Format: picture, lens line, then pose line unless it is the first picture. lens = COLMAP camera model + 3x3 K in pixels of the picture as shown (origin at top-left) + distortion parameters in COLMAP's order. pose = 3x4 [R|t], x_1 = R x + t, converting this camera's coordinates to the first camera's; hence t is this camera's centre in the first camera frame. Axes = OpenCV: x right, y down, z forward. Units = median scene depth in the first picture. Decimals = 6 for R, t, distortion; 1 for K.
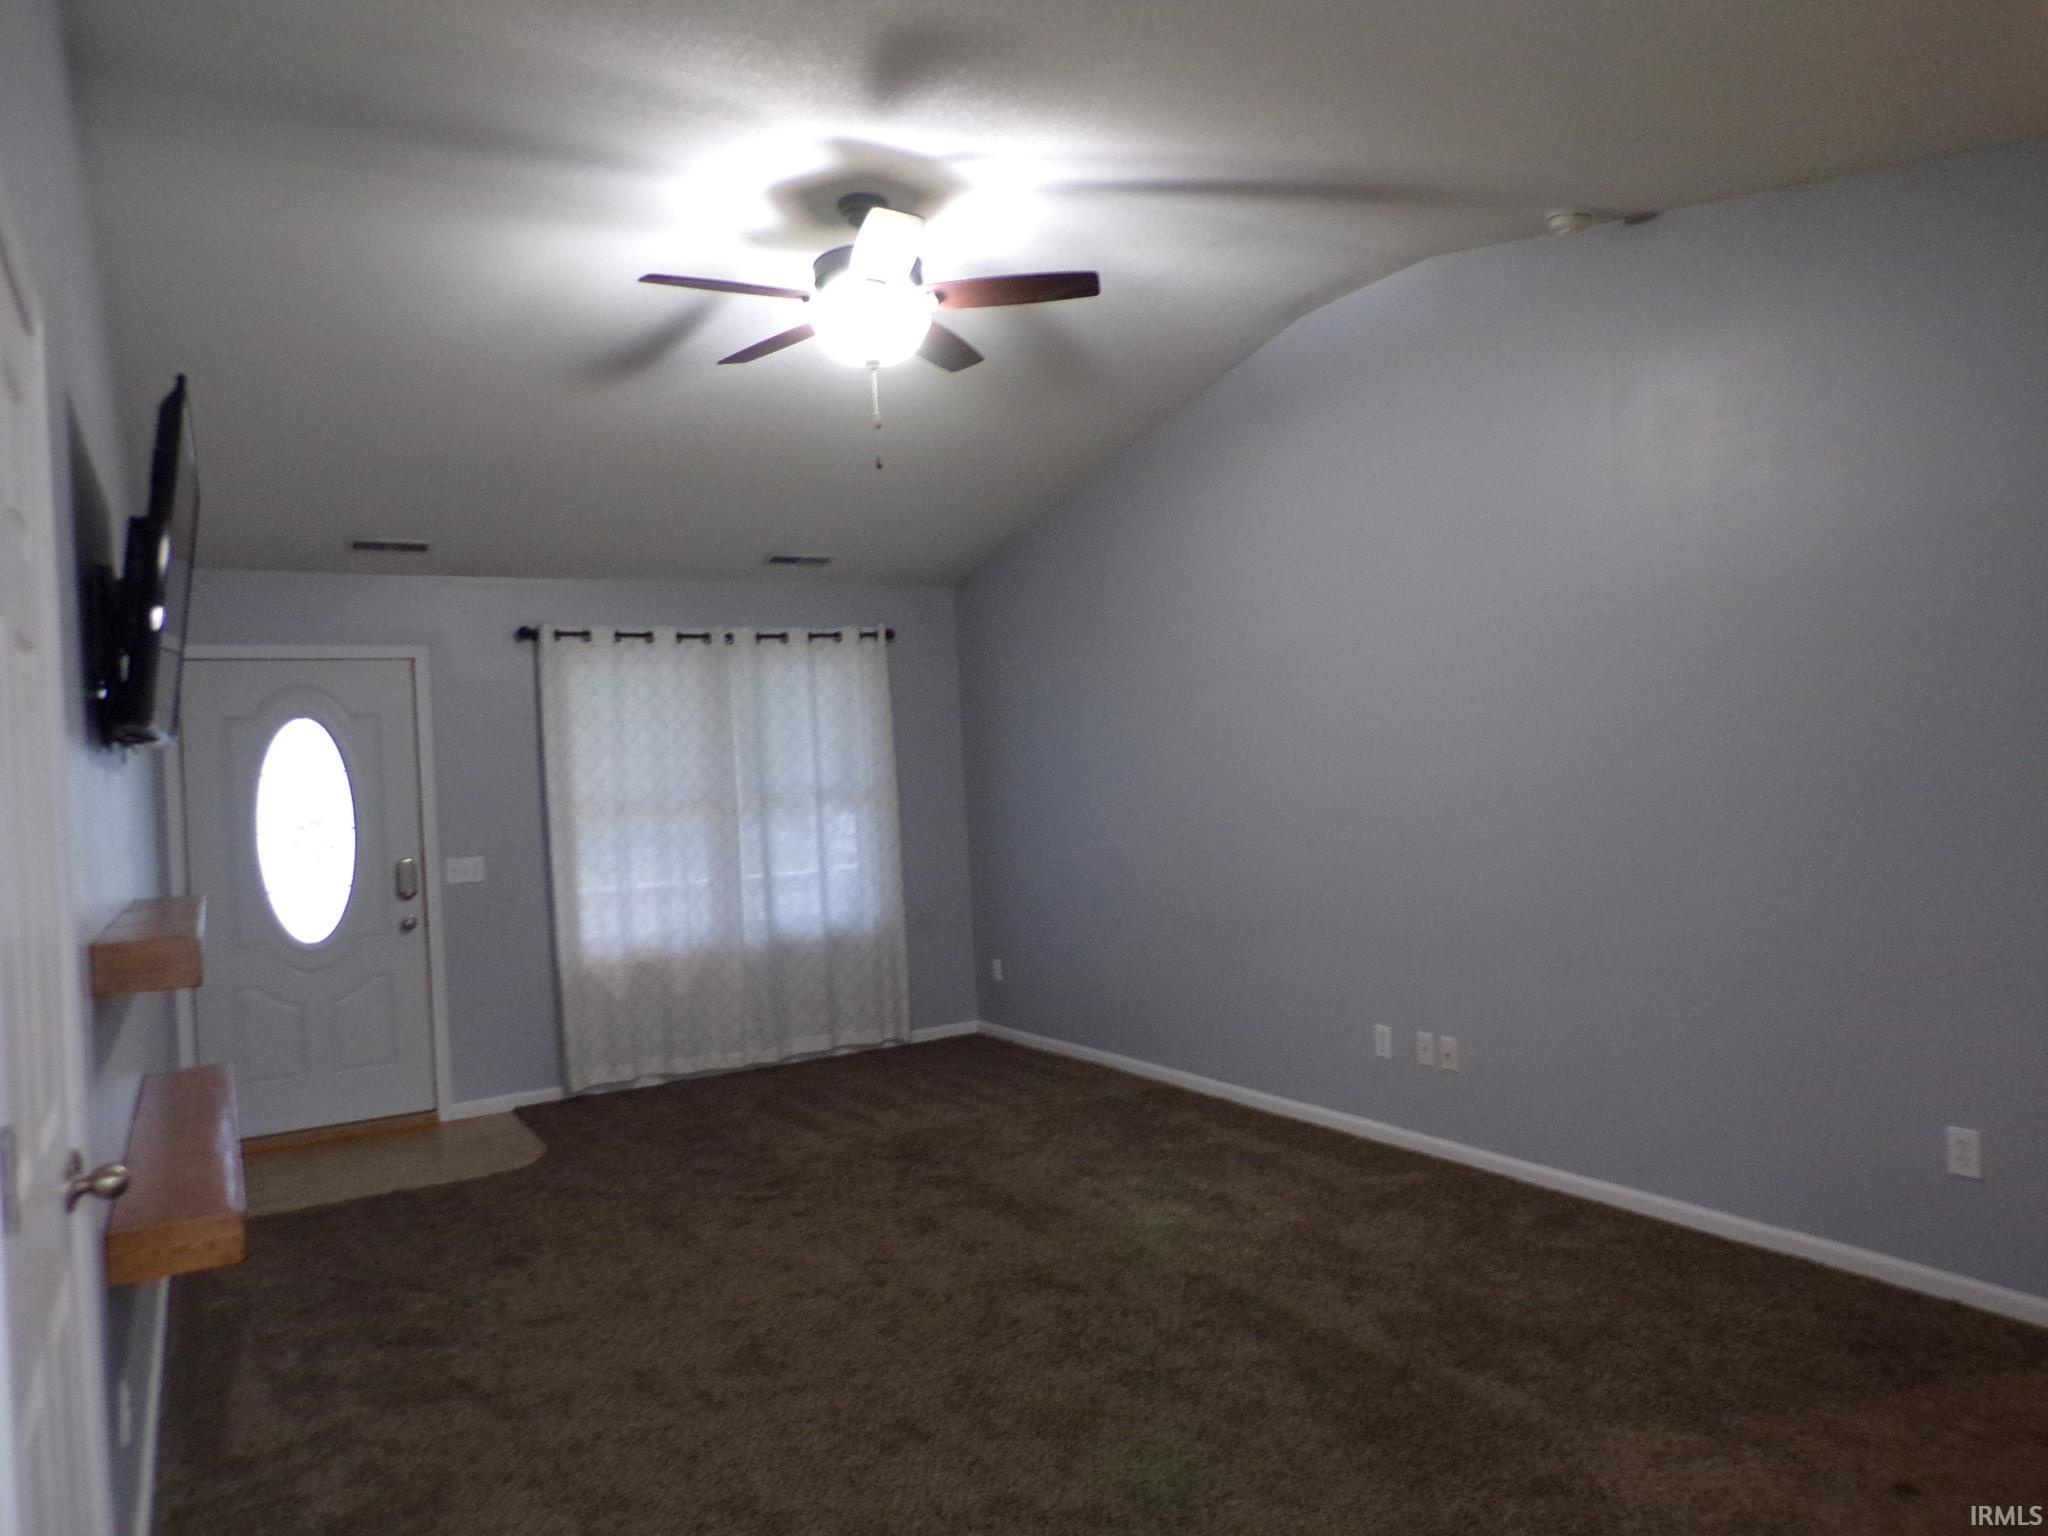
lens RADIAL K [[1393.7, 0, 1024.0], [0, 1393.7, 768.0], [0, 0, 1]] dist [-0.034175, 0.002765]
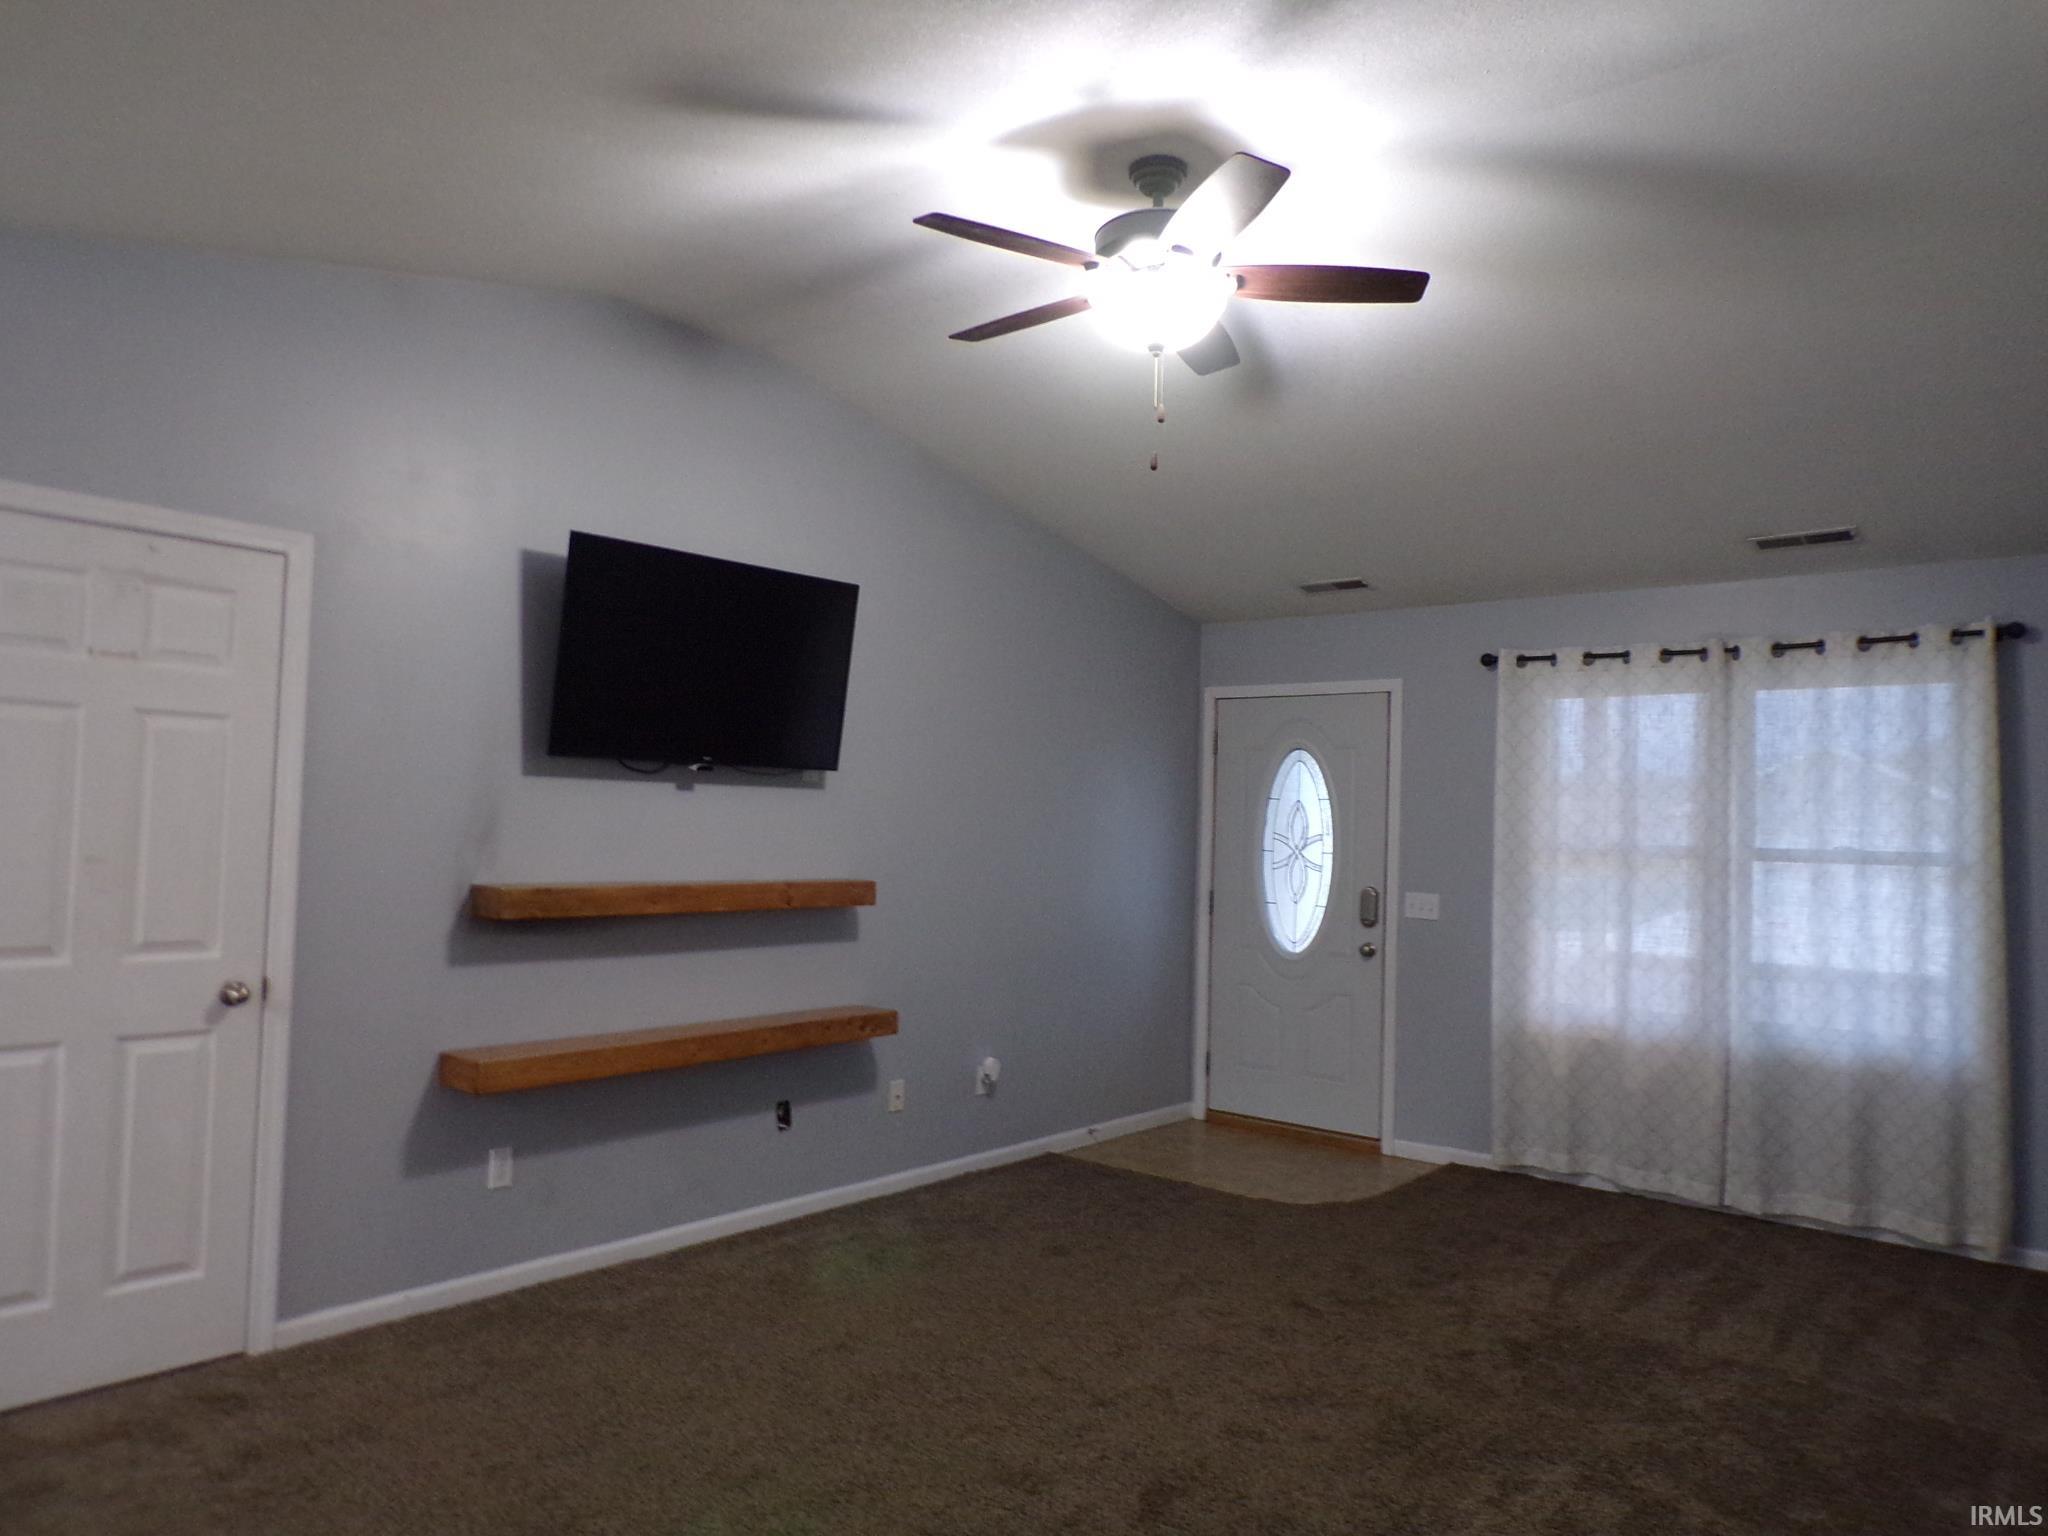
lens RADIAL K [[1405.3, 0, 1024.0], [0, 1405.3, 768.0], [0, 0, 1]] dist [-0.007445, 0.000864]
pose [[0.315074, 0.023047, -0.948787, 0.444687], [-0.041505, 0.999083, 0.010485, -0.022250], [0.948159, 0.036076, 0.315742, 0.412873]]
